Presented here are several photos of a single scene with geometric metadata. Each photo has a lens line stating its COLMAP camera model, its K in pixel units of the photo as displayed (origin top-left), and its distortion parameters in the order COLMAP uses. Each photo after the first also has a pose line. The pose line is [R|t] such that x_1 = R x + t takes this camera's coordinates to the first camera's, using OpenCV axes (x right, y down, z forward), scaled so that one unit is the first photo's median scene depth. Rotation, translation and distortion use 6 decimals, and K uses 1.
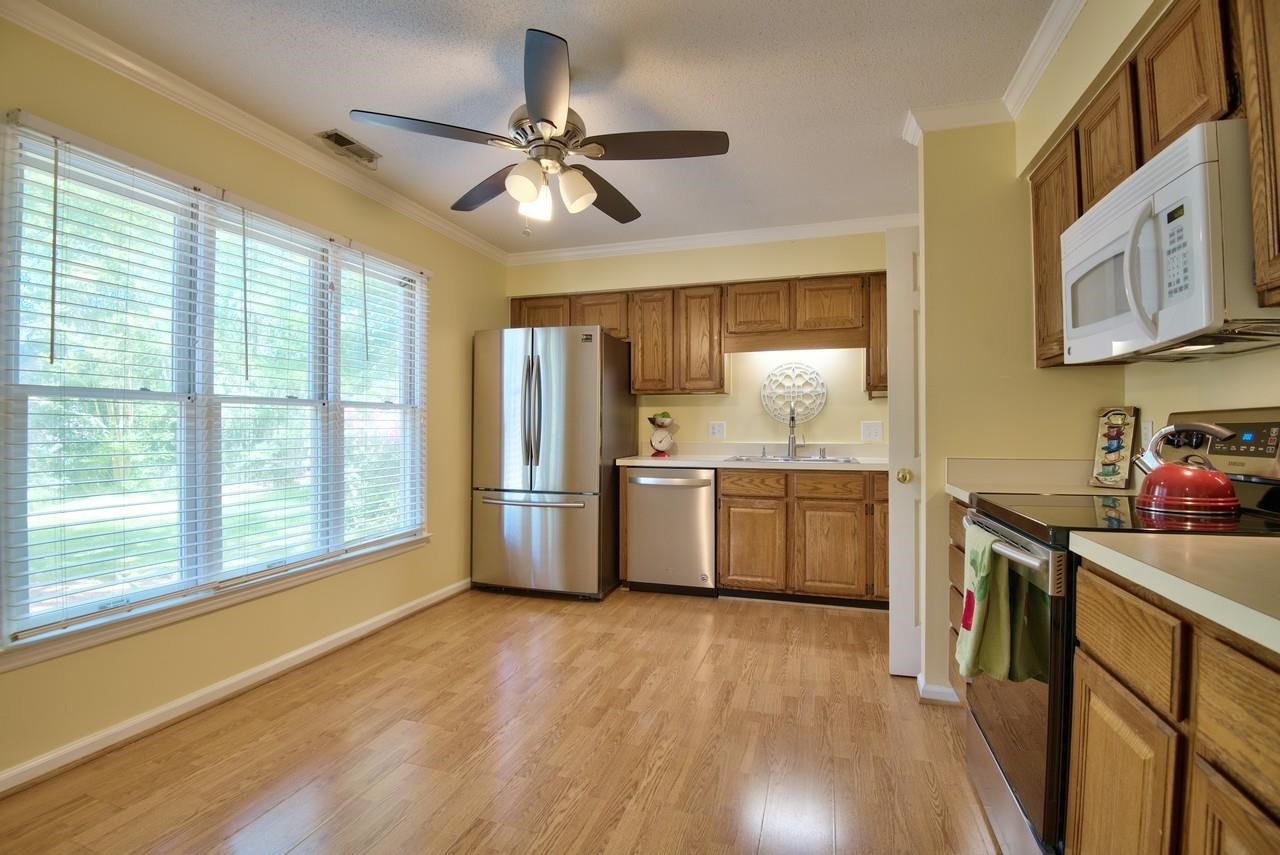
lens RADIAL K [[582.7, 0, 636.8], [0, 582.7, 423.3], [0, 0, 1]] dist [-0.013042, -0.016967]
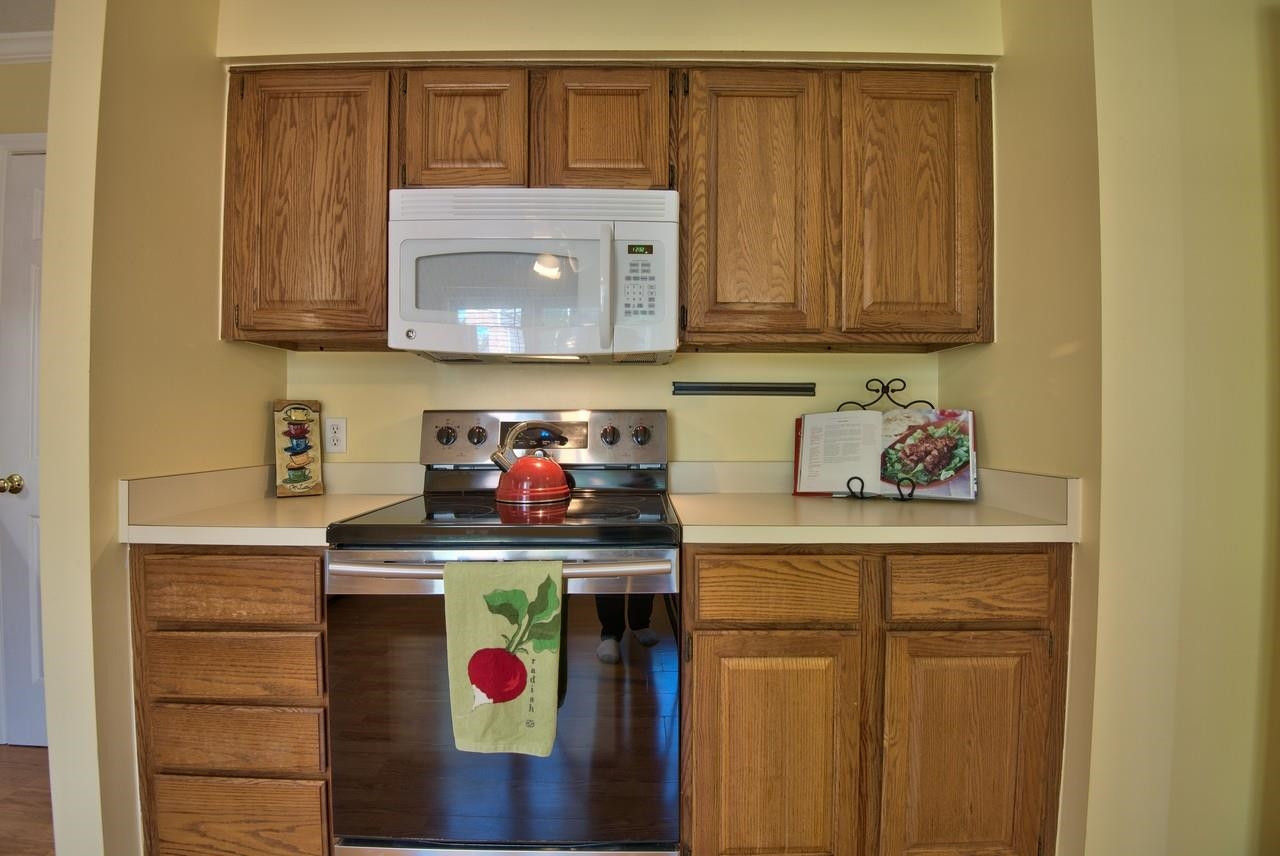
lens RADIAL K [[586.6, 0, 630.8], [0, 586.6, 426.4], [0, 0, 1]] dist [-0.017478, -0.018537]
pose [[-0.299491, -0.003076, 0.954094, -0.078910], [-0.012352, 0.999924, -0.000653, 0.002883], [-0.954019, -0.011980, -0.299507, 0.465027]]
